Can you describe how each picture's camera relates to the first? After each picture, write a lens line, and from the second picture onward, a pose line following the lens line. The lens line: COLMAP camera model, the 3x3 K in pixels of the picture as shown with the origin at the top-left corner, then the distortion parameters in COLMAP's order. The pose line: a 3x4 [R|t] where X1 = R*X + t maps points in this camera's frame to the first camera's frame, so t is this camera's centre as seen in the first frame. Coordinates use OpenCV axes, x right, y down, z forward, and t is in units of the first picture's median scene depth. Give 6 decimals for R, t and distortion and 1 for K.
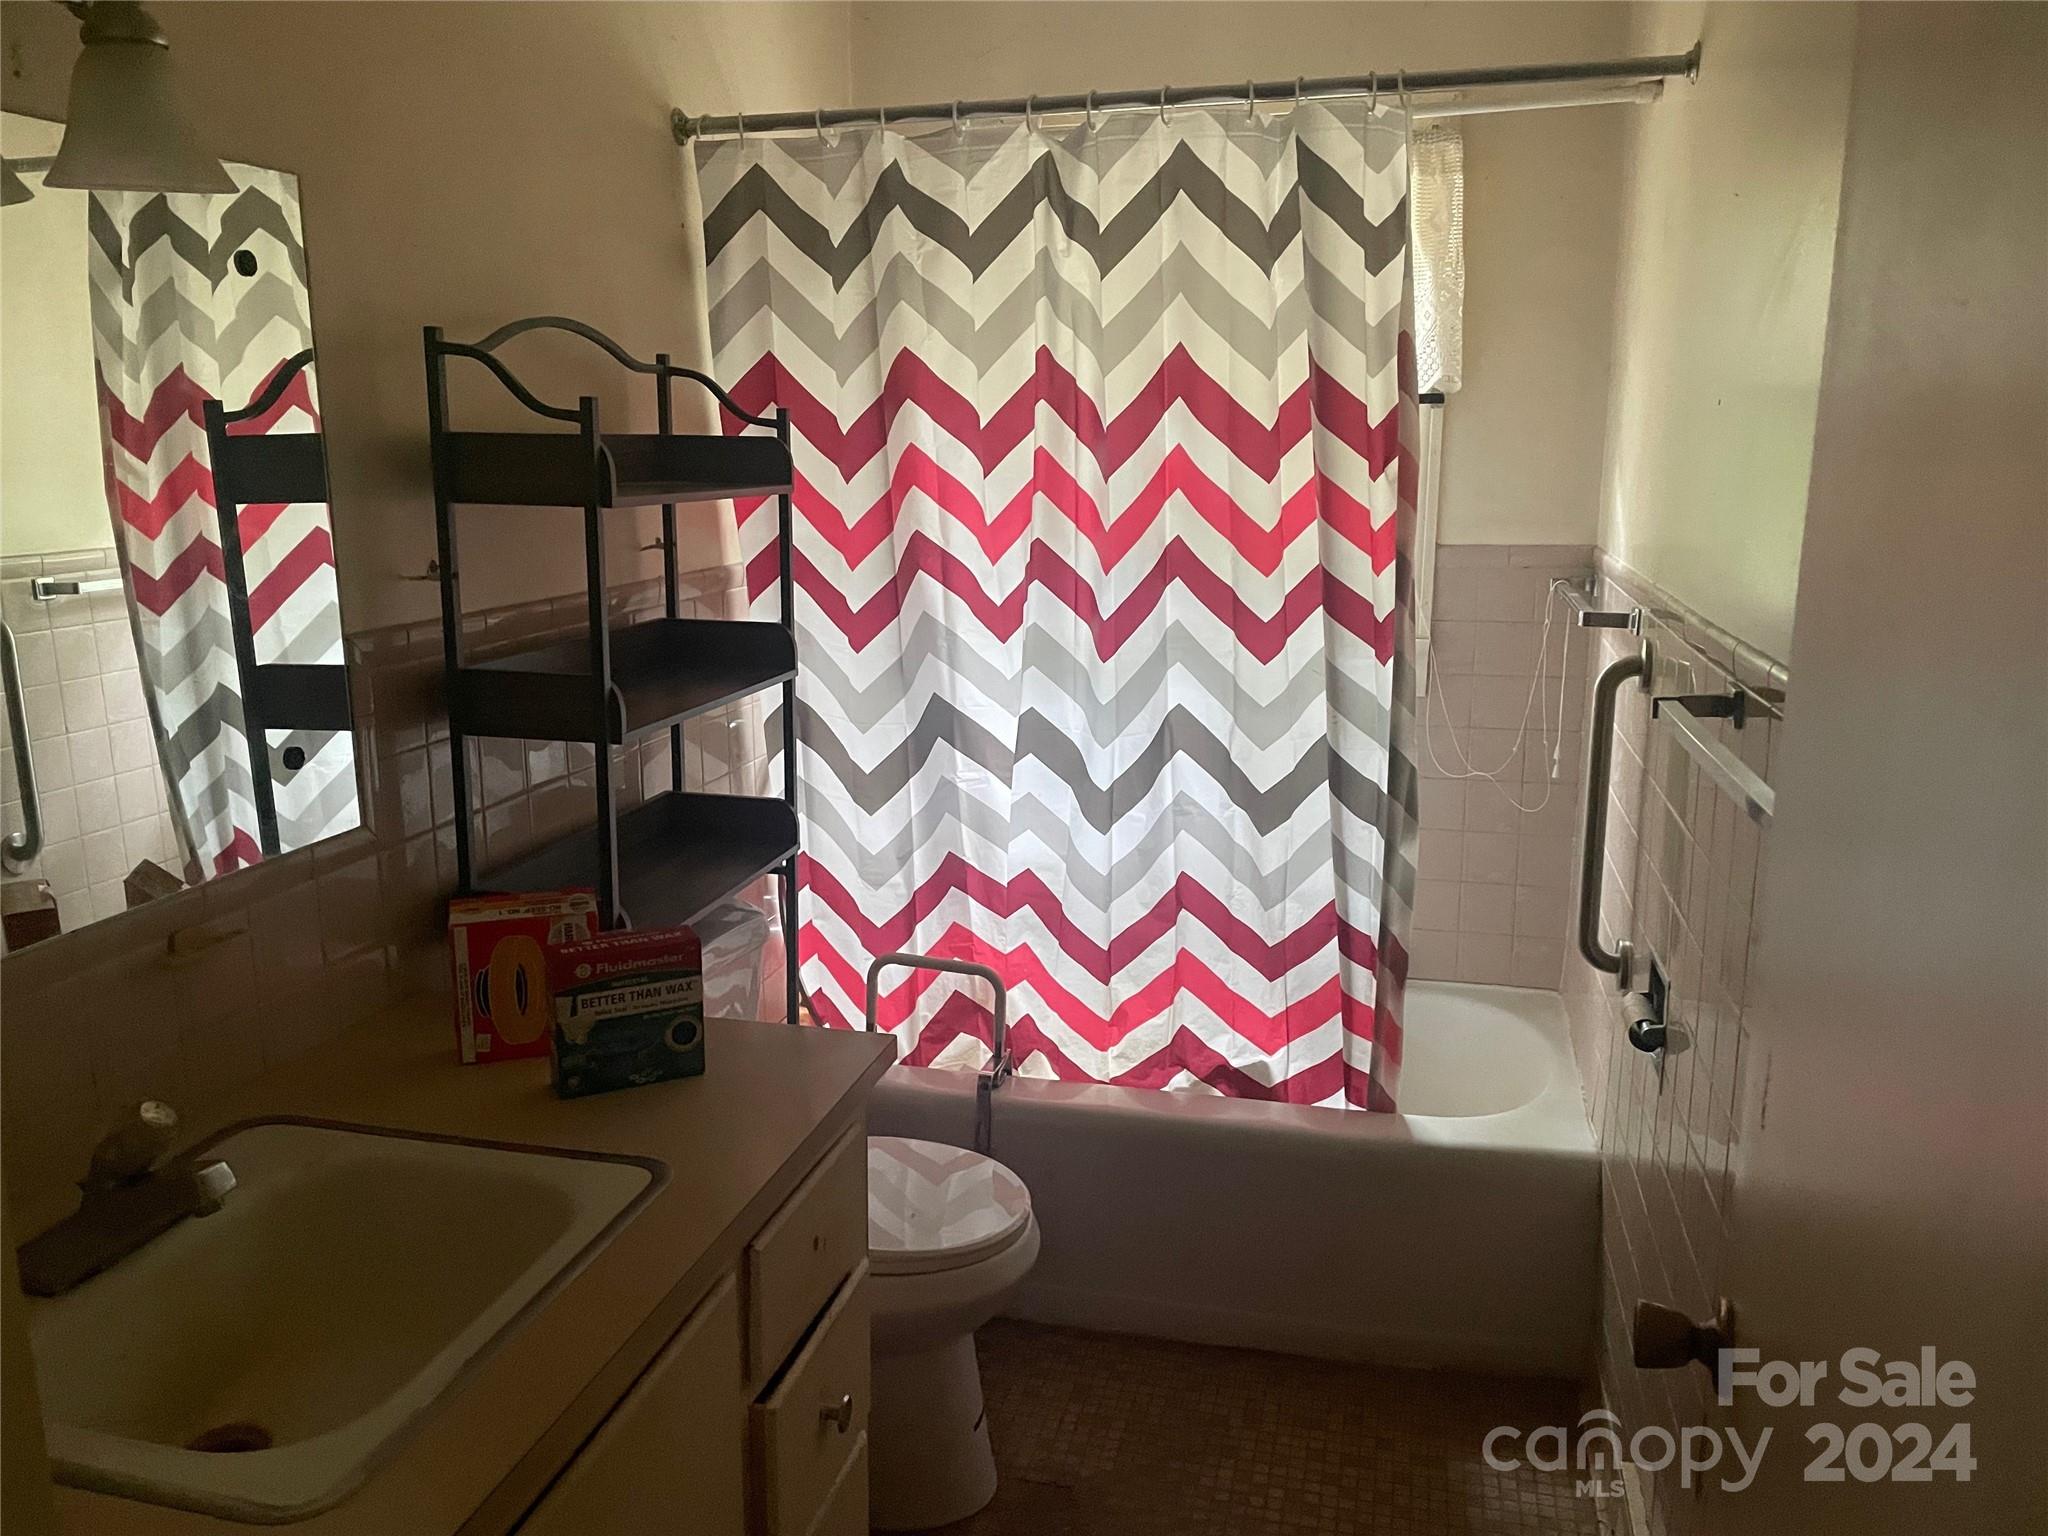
lens RADIAL K [[1541.6, 0, 1020.7], [0, 1541.6, 756.7], [0, 0, 1]] dist [0.052082, -0.056757]
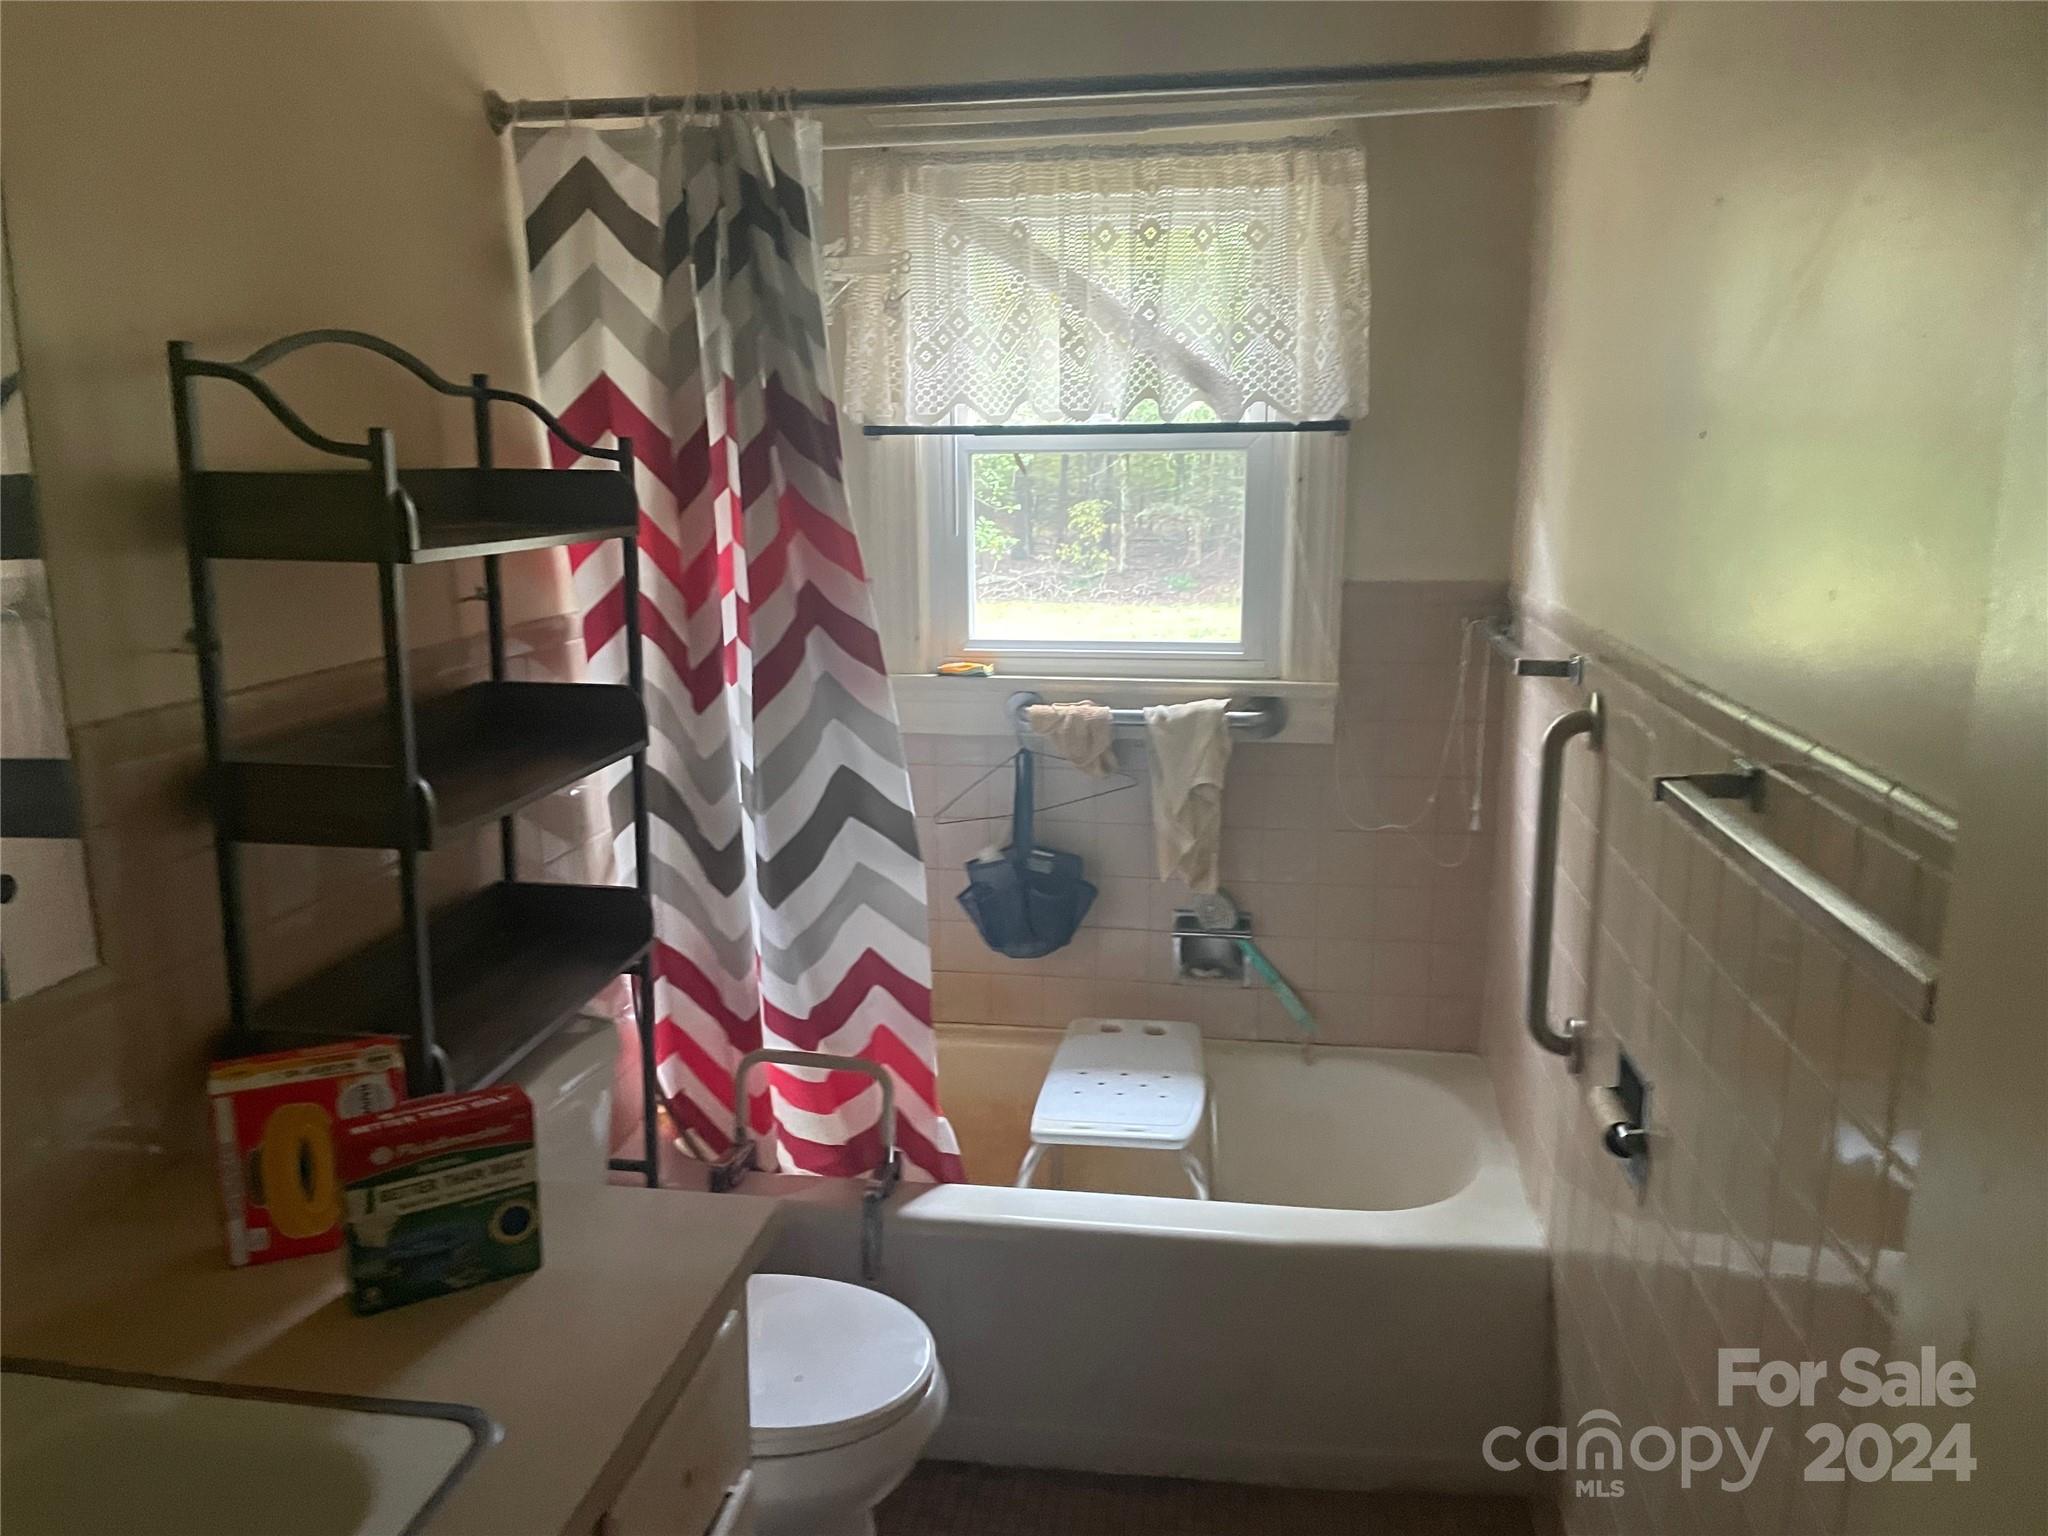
lens RADIAL K [[1541.6, 0, 1027.1], [0, 1541.6, 773.6], [0, 0, 1]] dist [0.052082, -0.056757]
pose [[0.995055, -0.021804, 0.096905, -0.019403], [0.021864, 0.999761, 0.000441, -0.035827], [-0.096891, 0.001680, 0.995294, 0.127391]]
